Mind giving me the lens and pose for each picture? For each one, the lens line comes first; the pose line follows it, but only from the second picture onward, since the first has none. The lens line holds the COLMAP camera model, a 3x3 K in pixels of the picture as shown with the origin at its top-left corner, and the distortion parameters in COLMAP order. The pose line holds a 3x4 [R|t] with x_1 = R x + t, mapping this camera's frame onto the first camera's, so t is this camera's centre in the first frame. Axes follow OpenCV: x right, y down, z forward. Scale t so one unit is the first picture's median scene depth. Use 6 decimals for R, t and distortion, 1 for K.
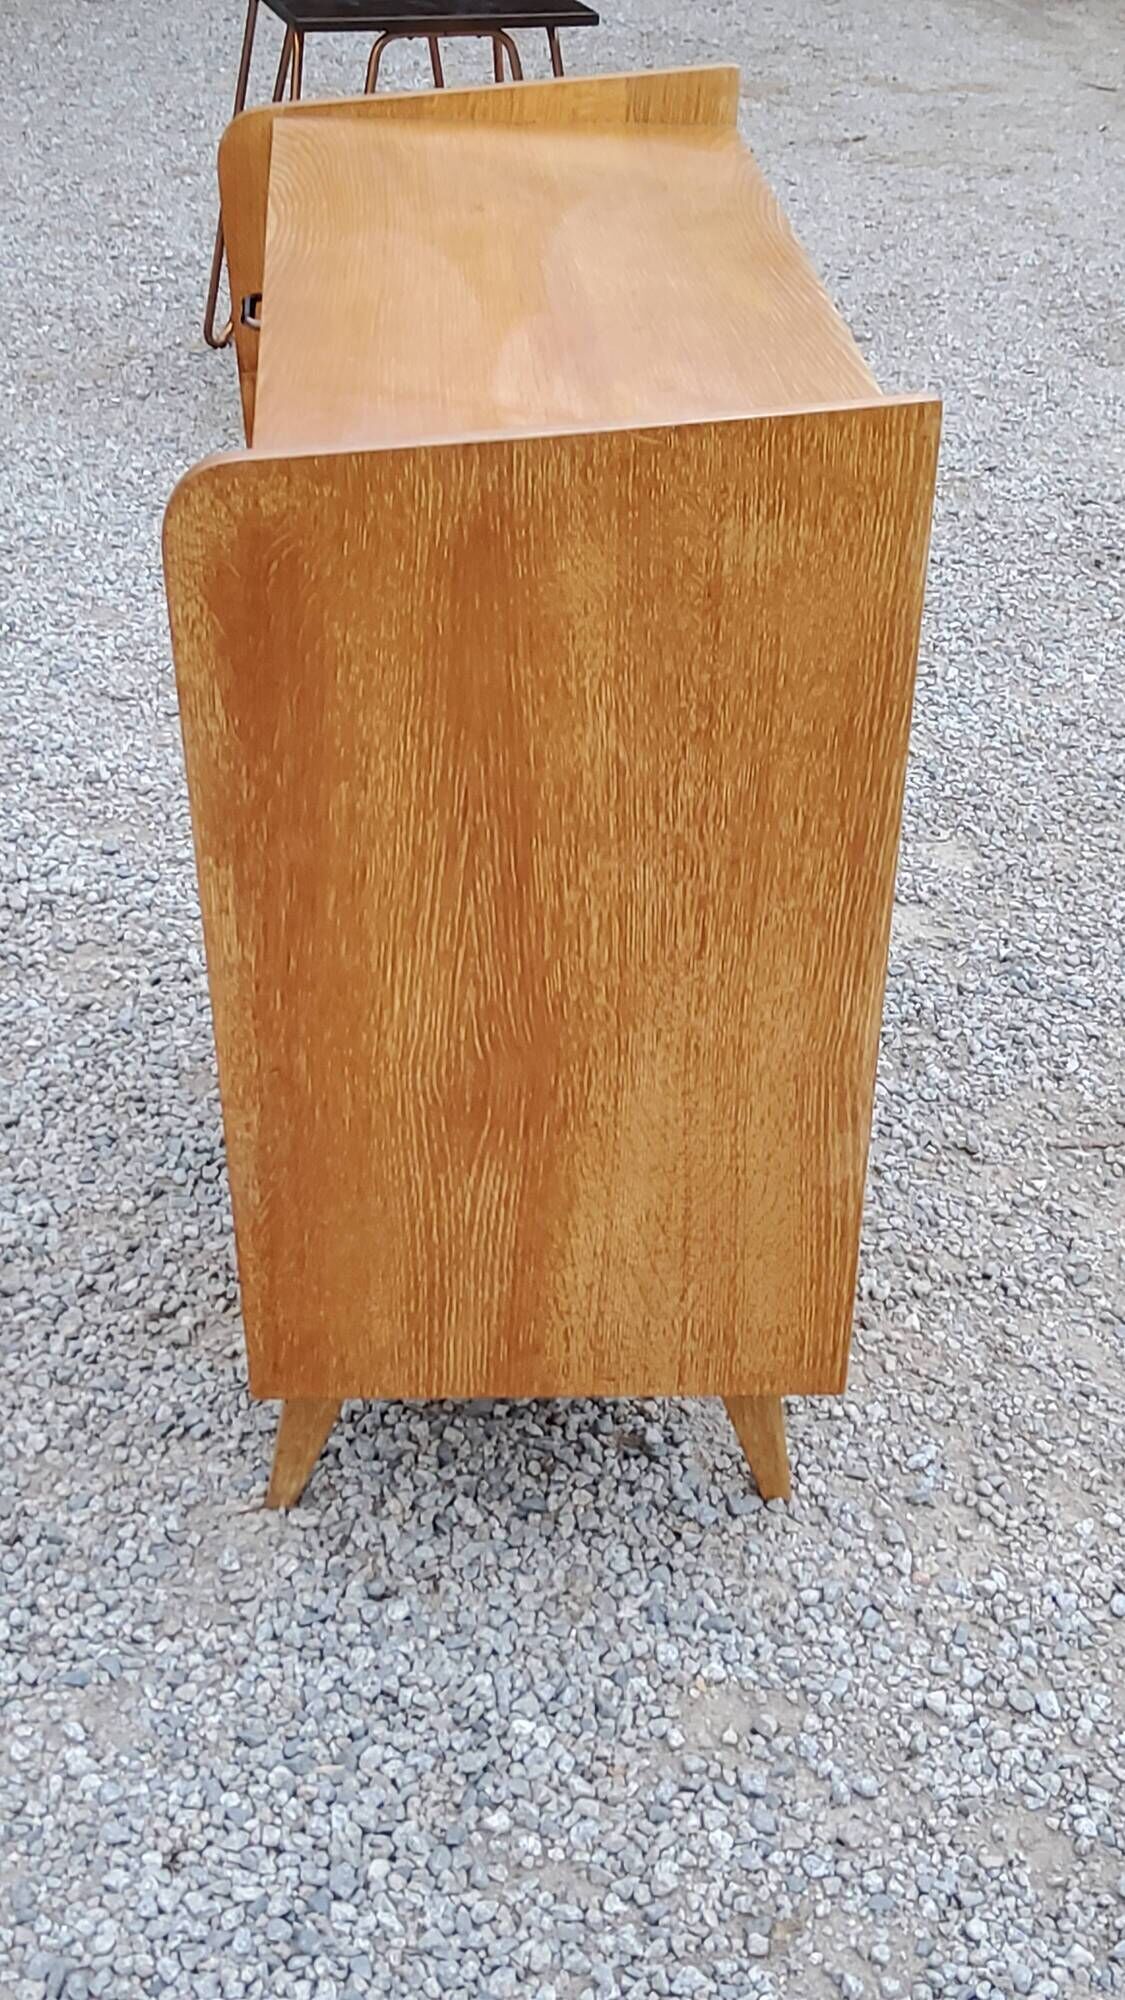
lens RADIAL K [[3012.8, 0, 559.0], [0, 3012.8, 988.3], [0, 0, 1]] dist [0.112817, 0.000000]
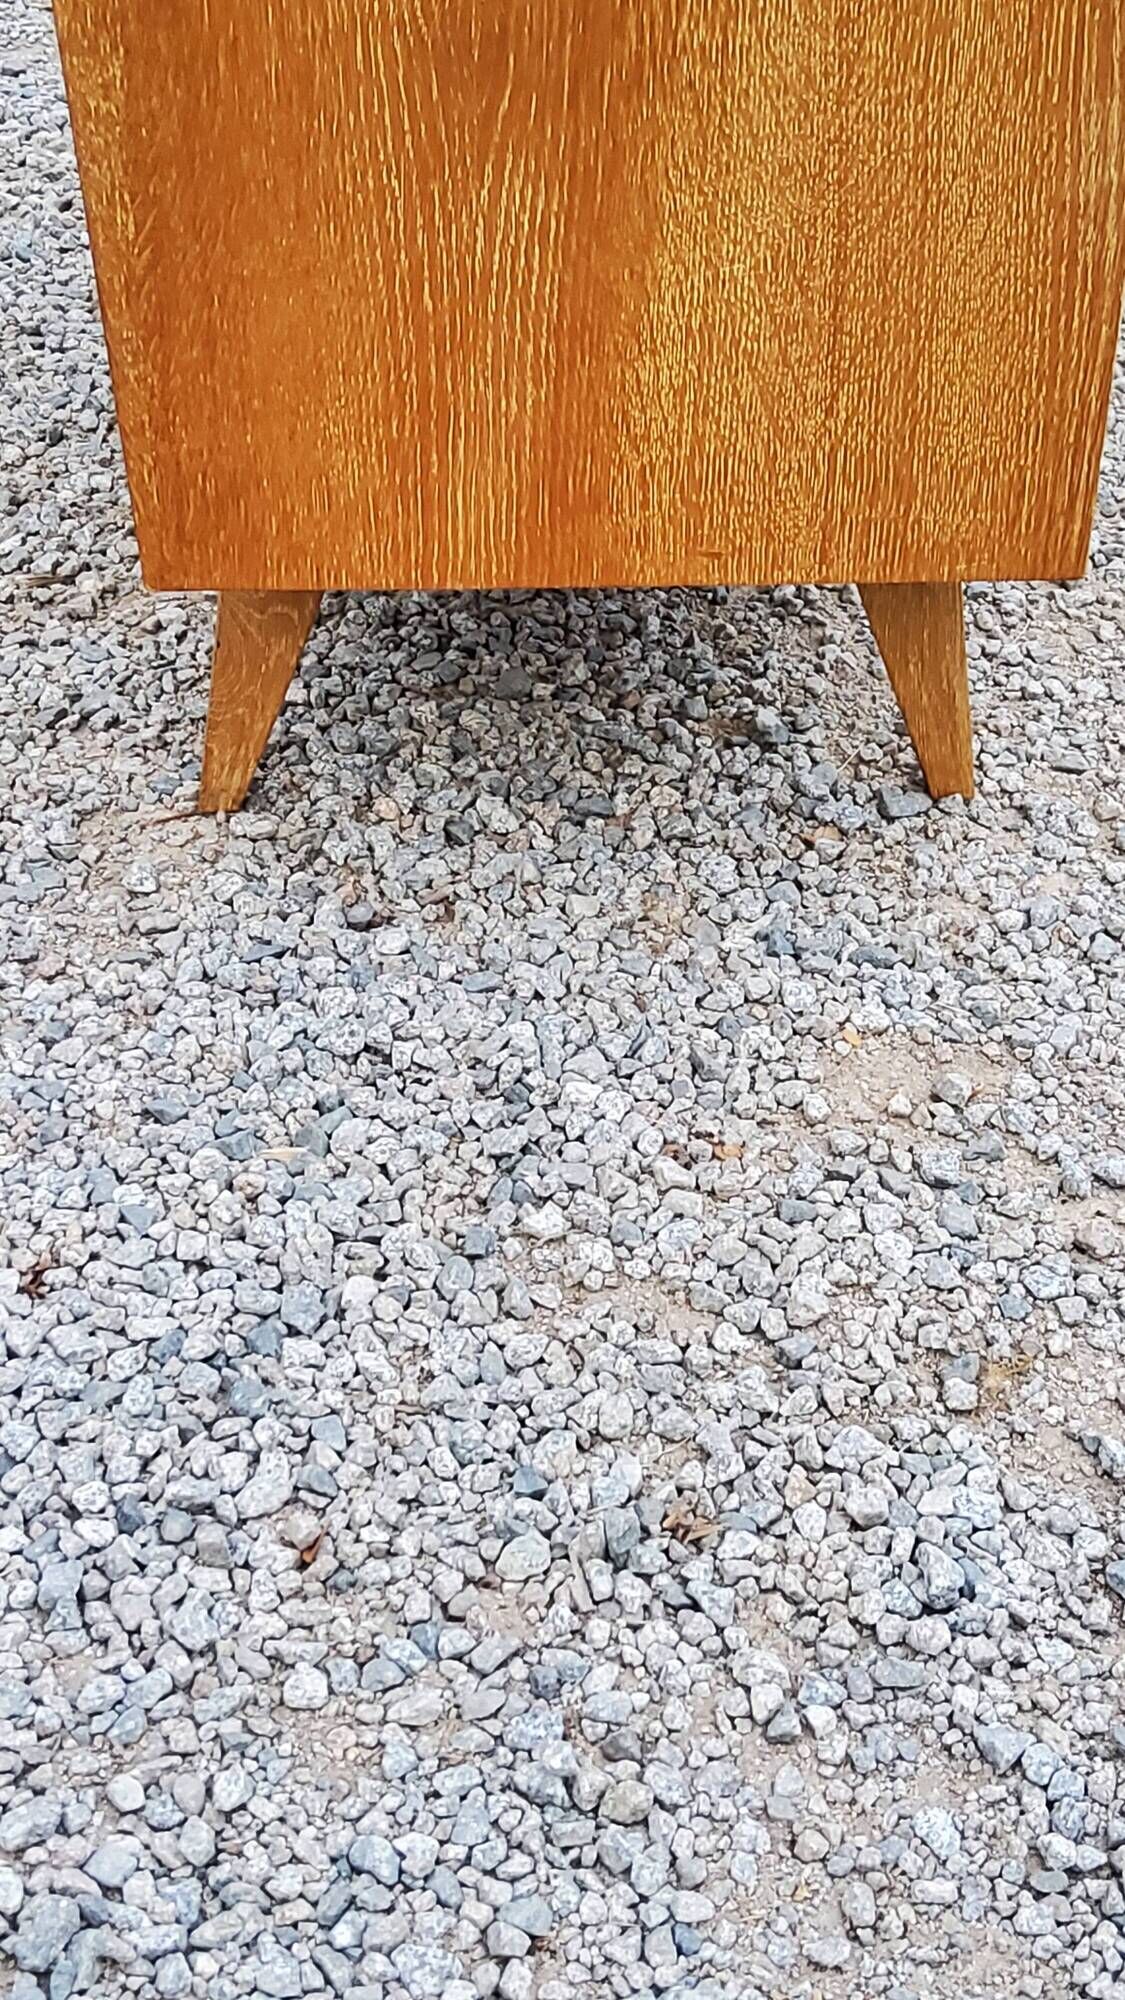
lens RADIAL K [[3012.8, 0, 572.5], [0, 3012.8, 996.3], [0, 0, 1]] dist [0.112817, 0.000000]
pose [[0.999838, -0.012433, -0.013004, -0.005265], [0.014016, 0.991447, 0.129754, 0.137321], [0.011280, -0.129915, 0.991461, 0.357276]]
